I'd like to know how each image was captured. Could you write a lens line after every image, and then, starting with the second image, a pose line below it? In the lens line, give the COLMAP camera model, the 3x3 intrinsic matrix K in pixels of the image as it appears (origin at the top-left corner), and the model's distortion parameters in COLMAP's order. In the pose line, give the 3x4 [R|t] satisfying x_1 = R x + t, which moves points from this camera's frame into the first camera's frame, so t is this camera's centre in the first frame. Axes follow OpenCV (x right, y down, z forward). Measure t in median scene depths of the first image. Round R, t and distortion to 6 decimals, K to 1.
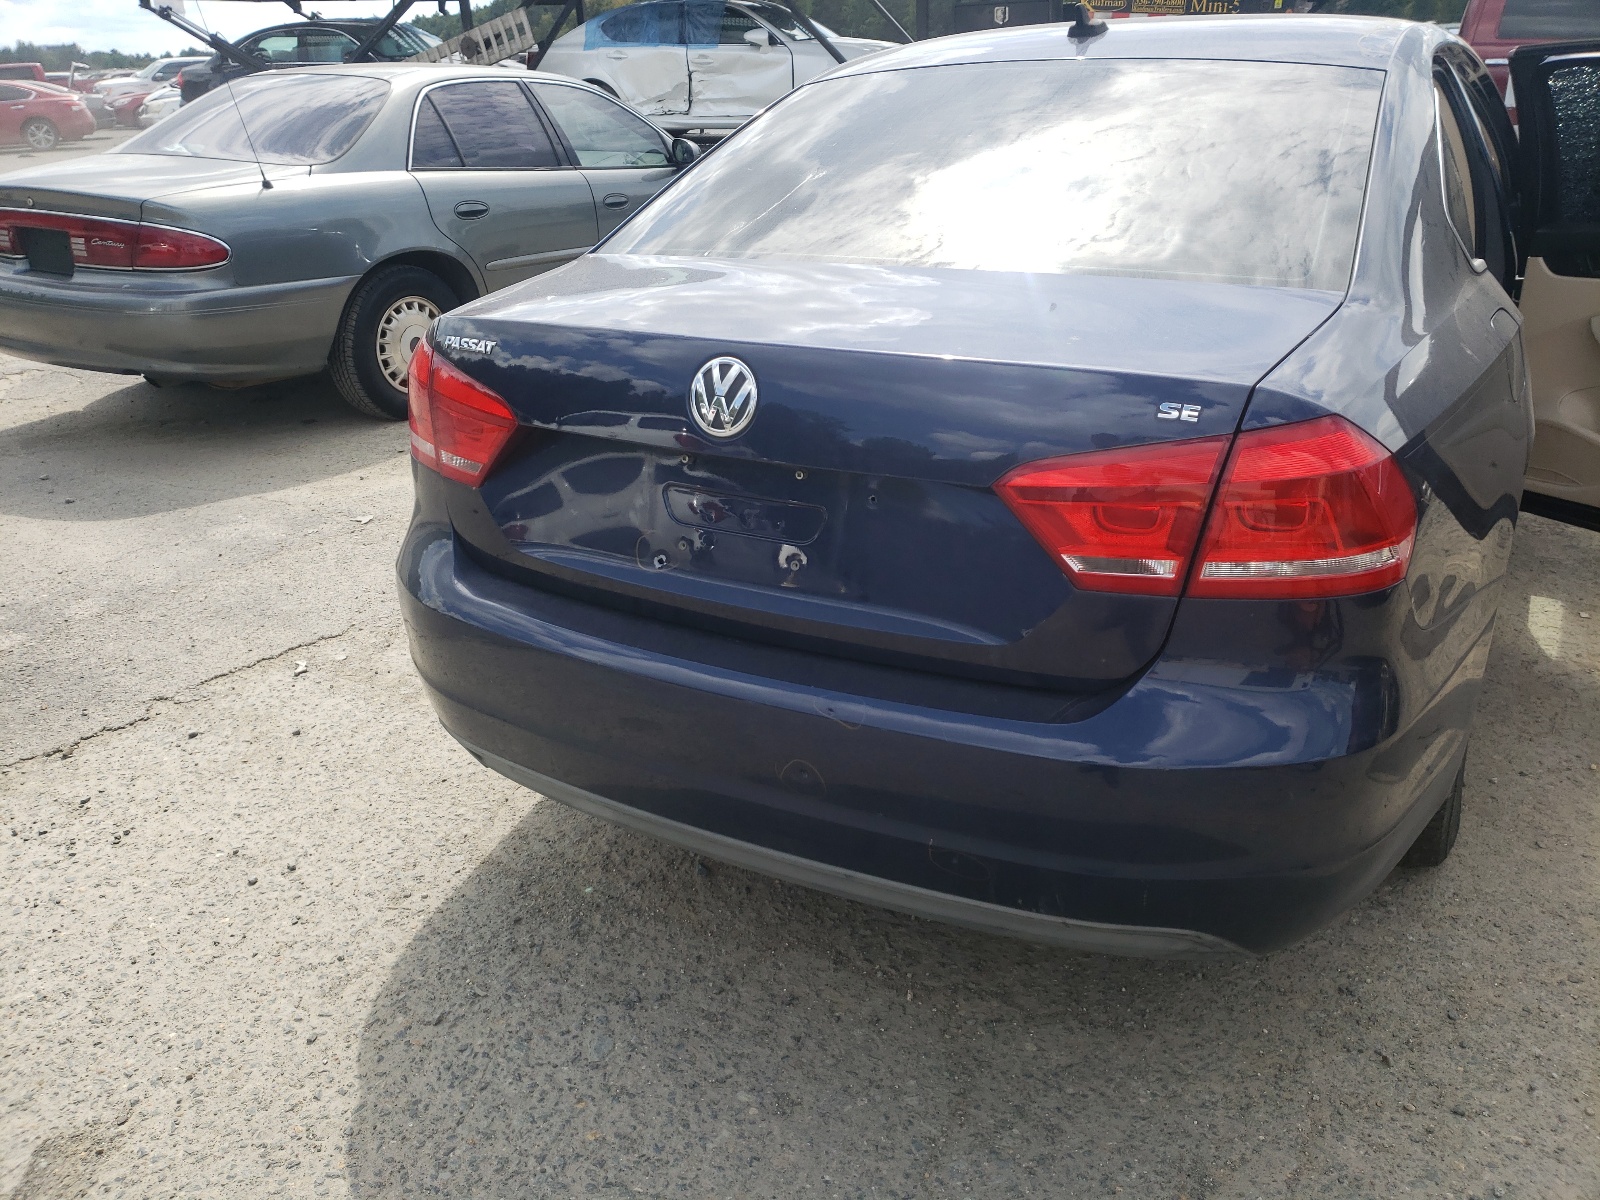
lens RADIAL K [[1216.6, 0, 801.3], [0, 1216.6, 599.8], [0, 0, 1]] dist [0.016166, -0.009045]
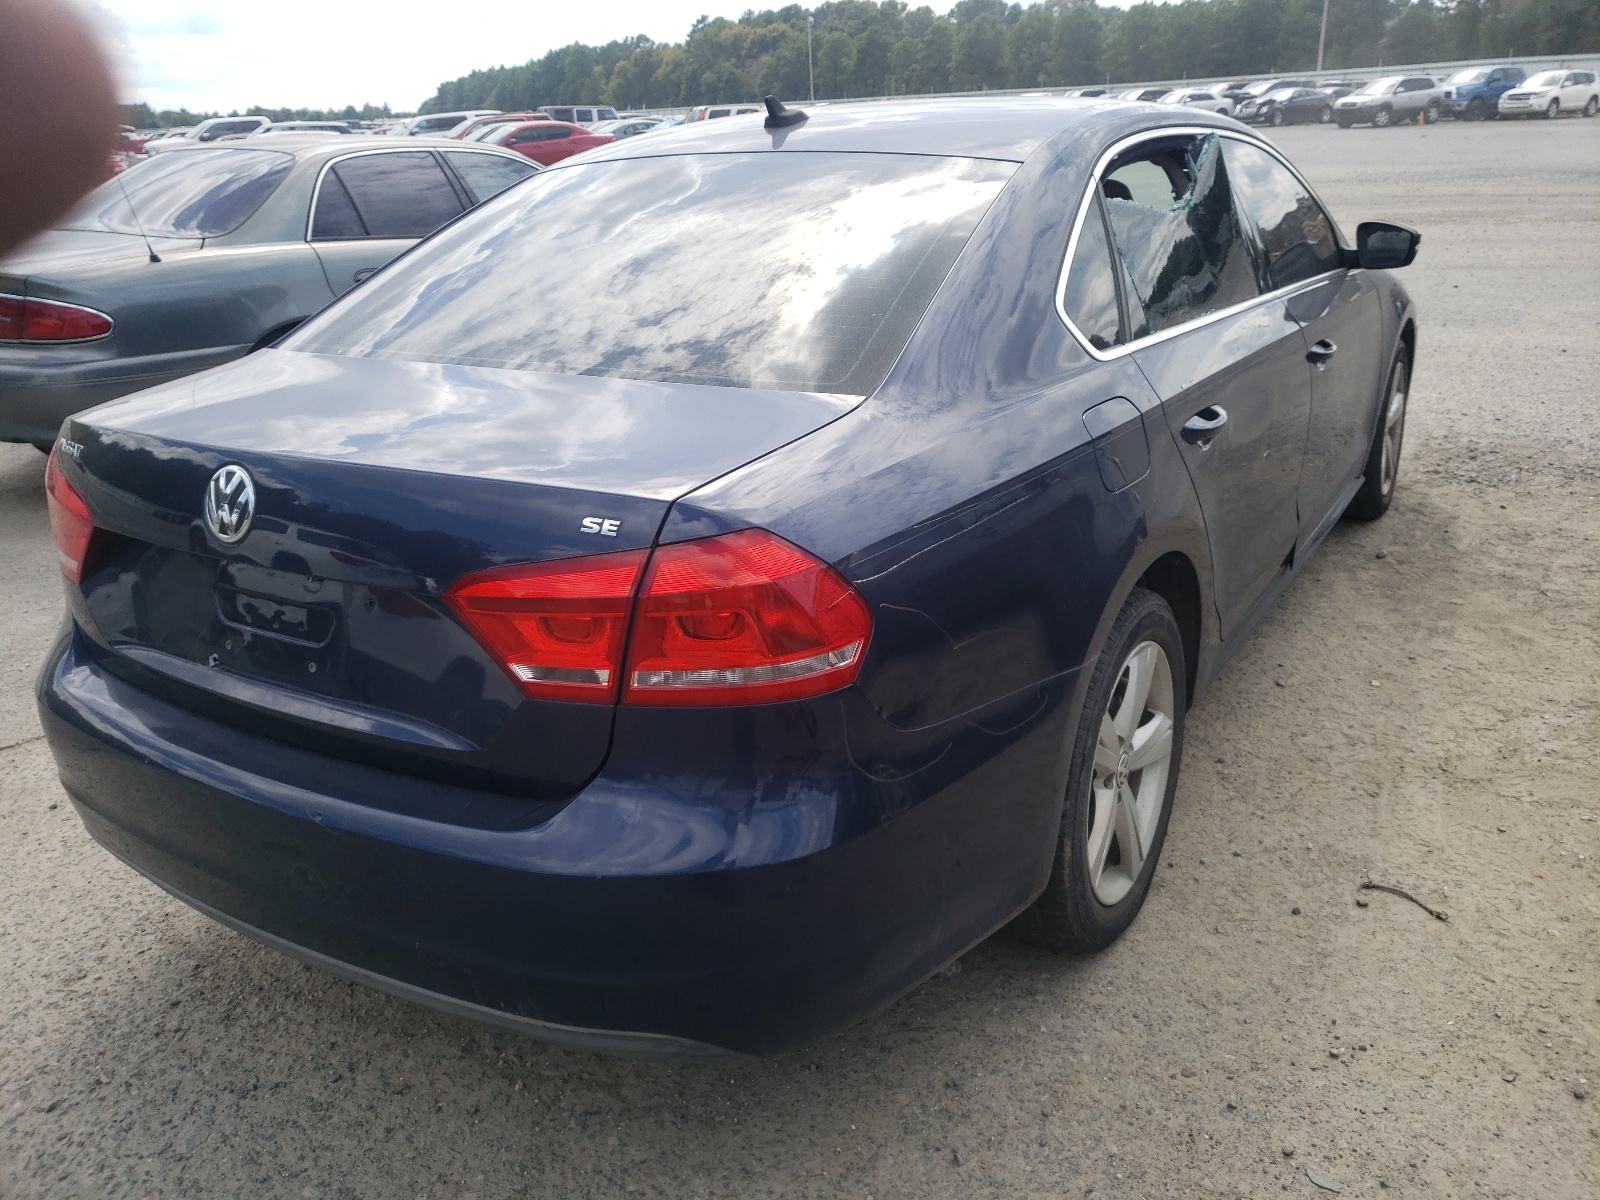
lens RADIAL K [[1216.6, 0, 805.0], [0, 1216.6, 604.8], [0, 0, 1]] dist [0.016166, -0.009045]
pose [[0.999428, -0.003729, -0.033608, 0.359547], [0.002725, 0.999549, -0.029891, -0.039666], [0.033704, 0.029783, 0.998988, -0.004671]]
